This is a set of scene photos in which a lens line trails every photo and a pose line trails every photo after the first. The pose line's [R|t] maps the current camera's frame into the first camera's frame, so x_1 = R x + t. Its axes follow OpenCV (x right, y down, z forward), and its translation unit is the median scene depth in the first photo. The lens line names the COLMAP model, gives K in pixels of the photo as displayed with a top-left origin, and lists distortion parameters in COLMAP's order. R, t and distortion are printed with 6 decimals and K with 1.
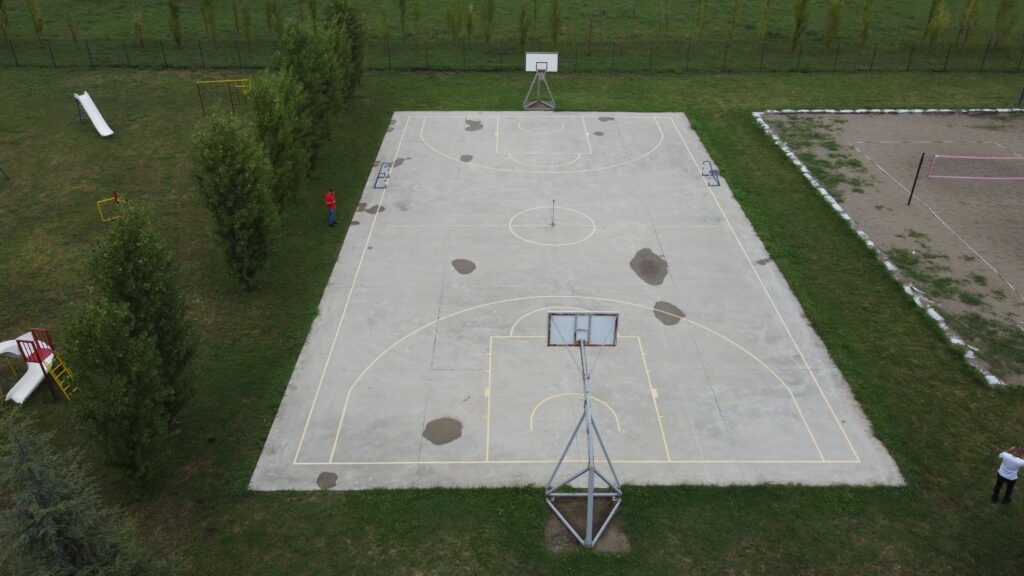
lens RADIAL K [[777.8, 0, 510.5], [0, 777.8, 291.2], [0, 0, 1]] dist [0.008830, -0.034172]
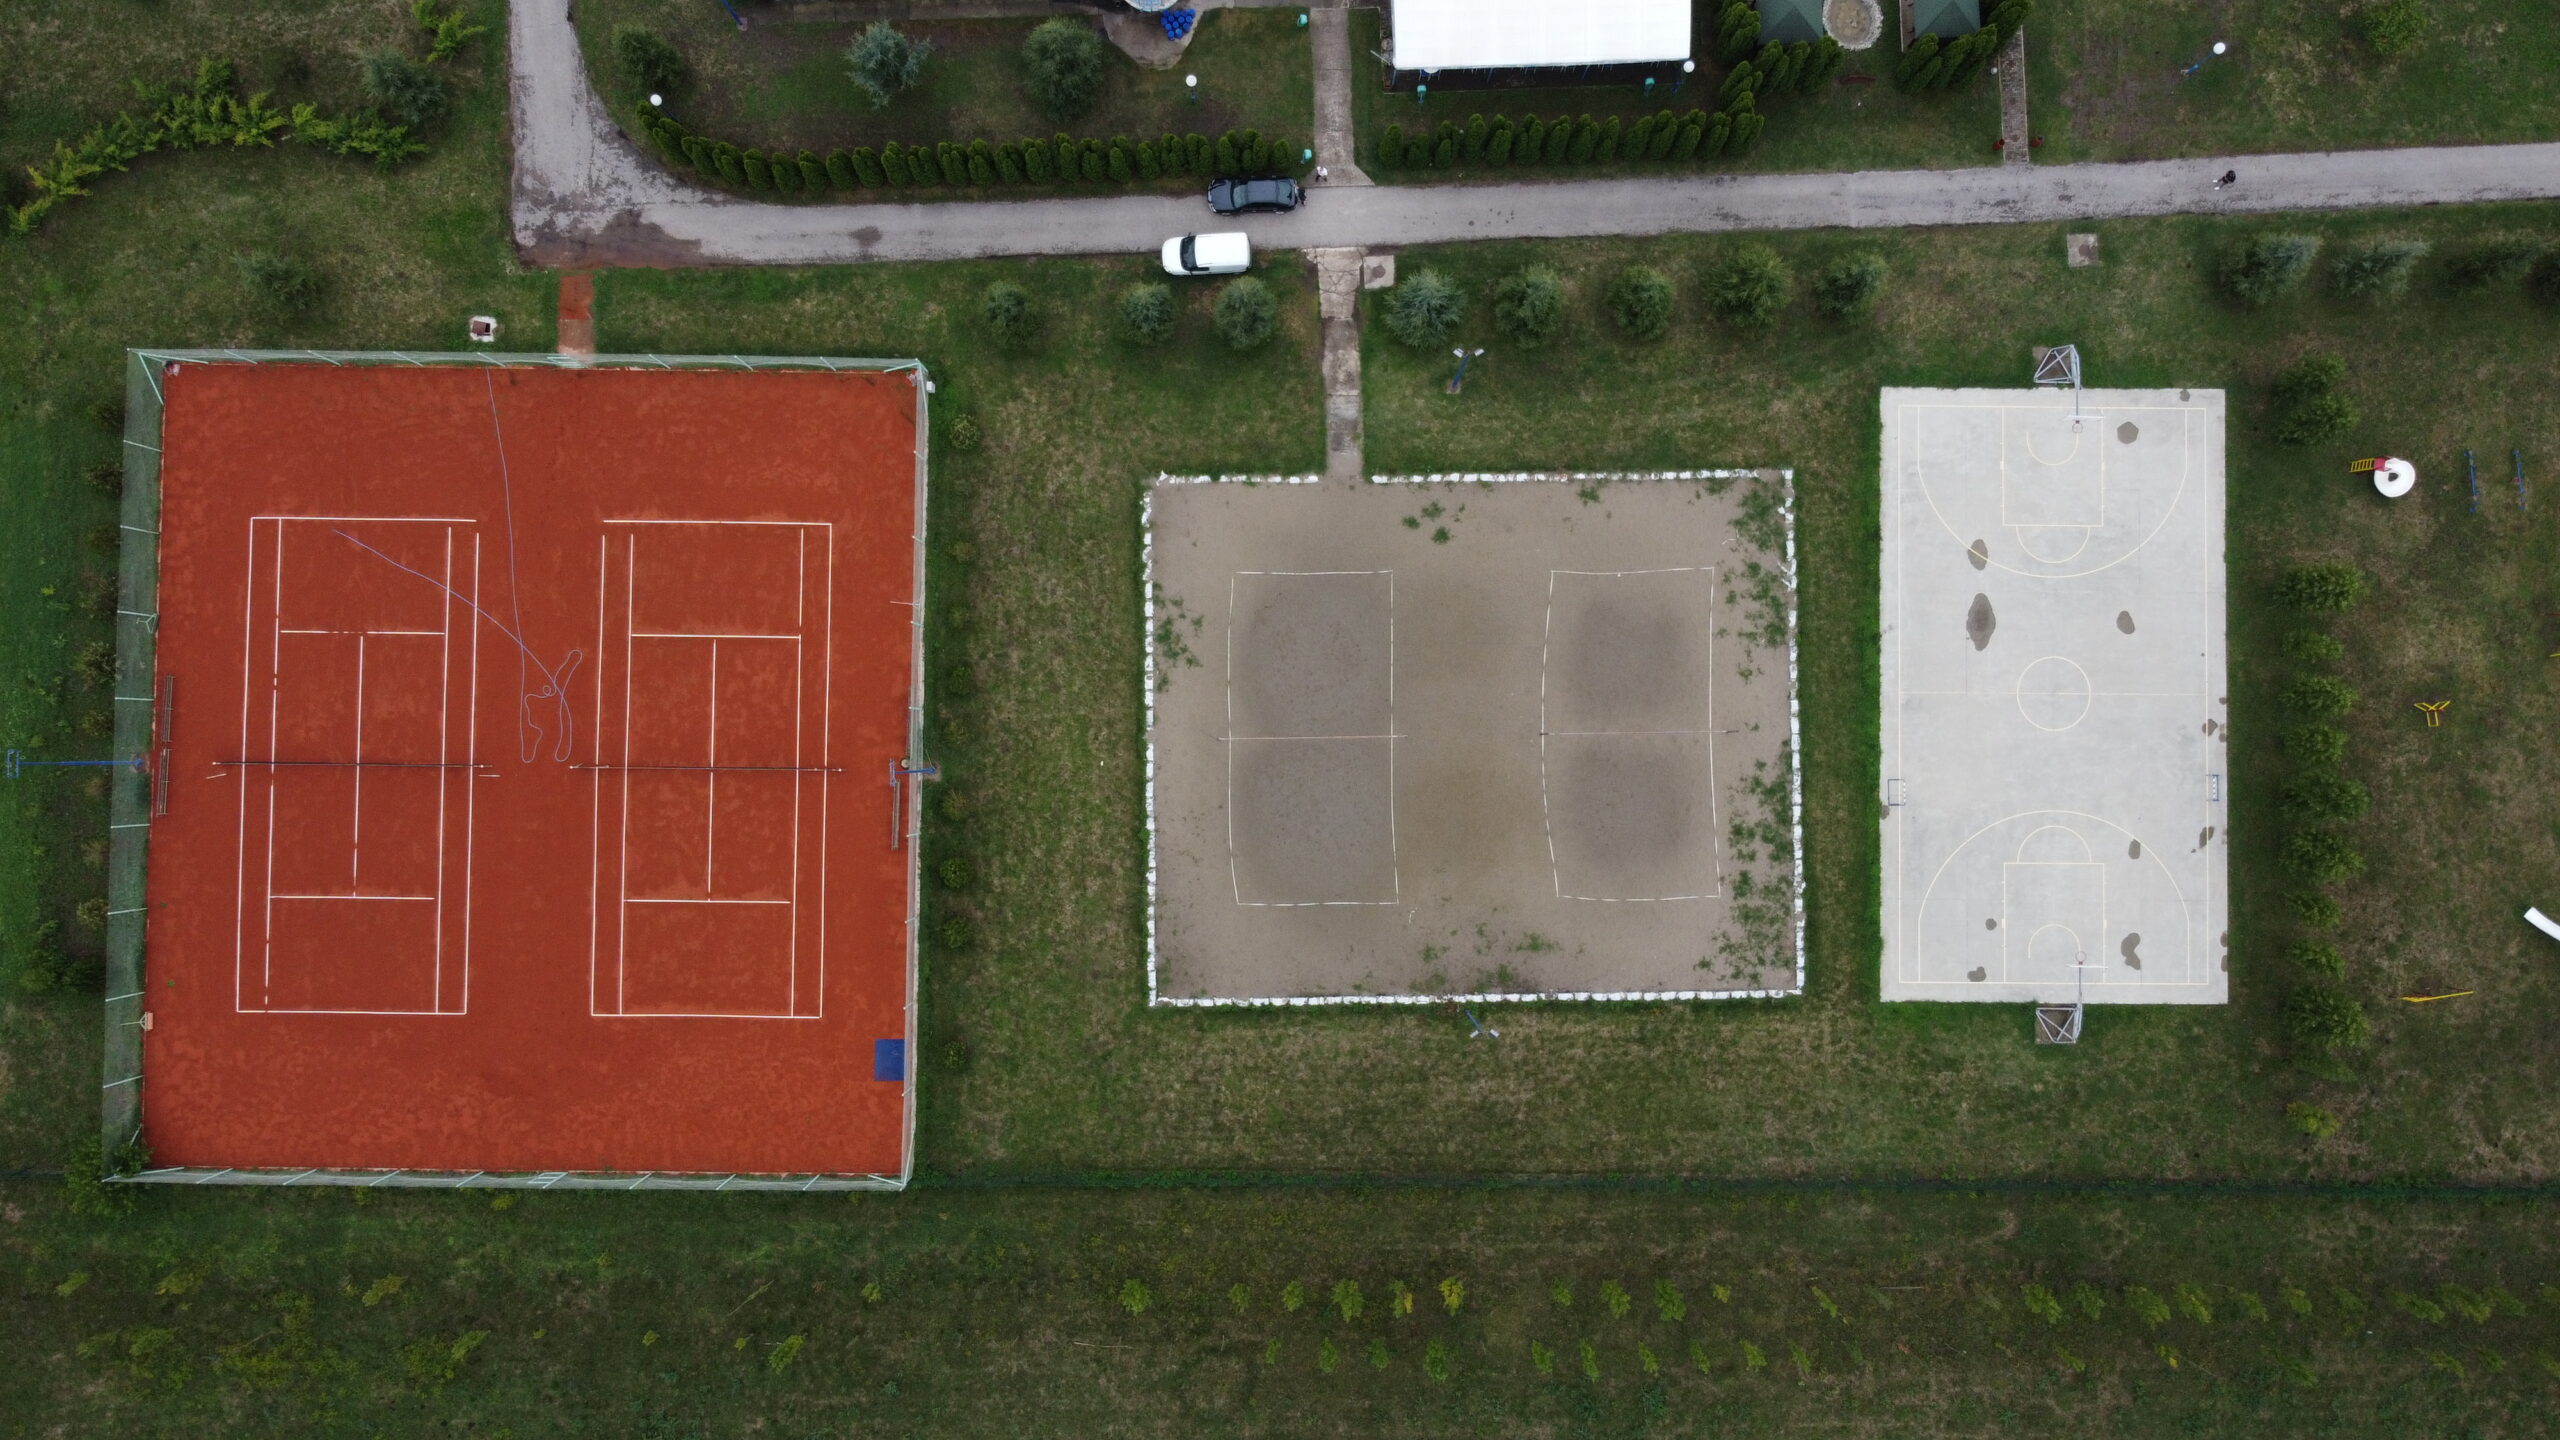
lens RADIAL K [[1944.4, 0, 1290.8], [0, 1944.4, 707.7], [0, 0, 1]] dist [0.008830, -0.034172]
pose [[-0.999795, -0.014702, -0.013956, 1.200391], [-0.005025, -0.487225, 0.873262, -2.557758], [-0.019638, 0.873153, 0.487051, -0.361907]]
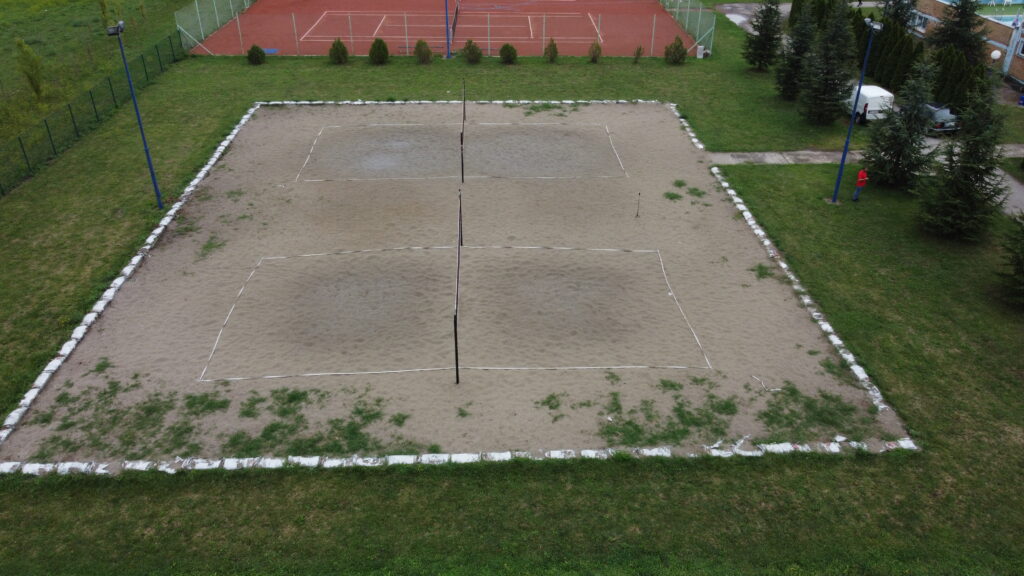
lens RADIAL K [[777.8, 0, 518.3], [0, 777.8, 279.5], [0, 0, 1]] dist [0.008830, -0.034172]
pose [[-0.021420, -0.508301, 0.860913, -0.039686], [0.514462, 0.732749, 0.445430, -0.473236], [-0.857246, 0.452448, 0.245806, 0.764463]]
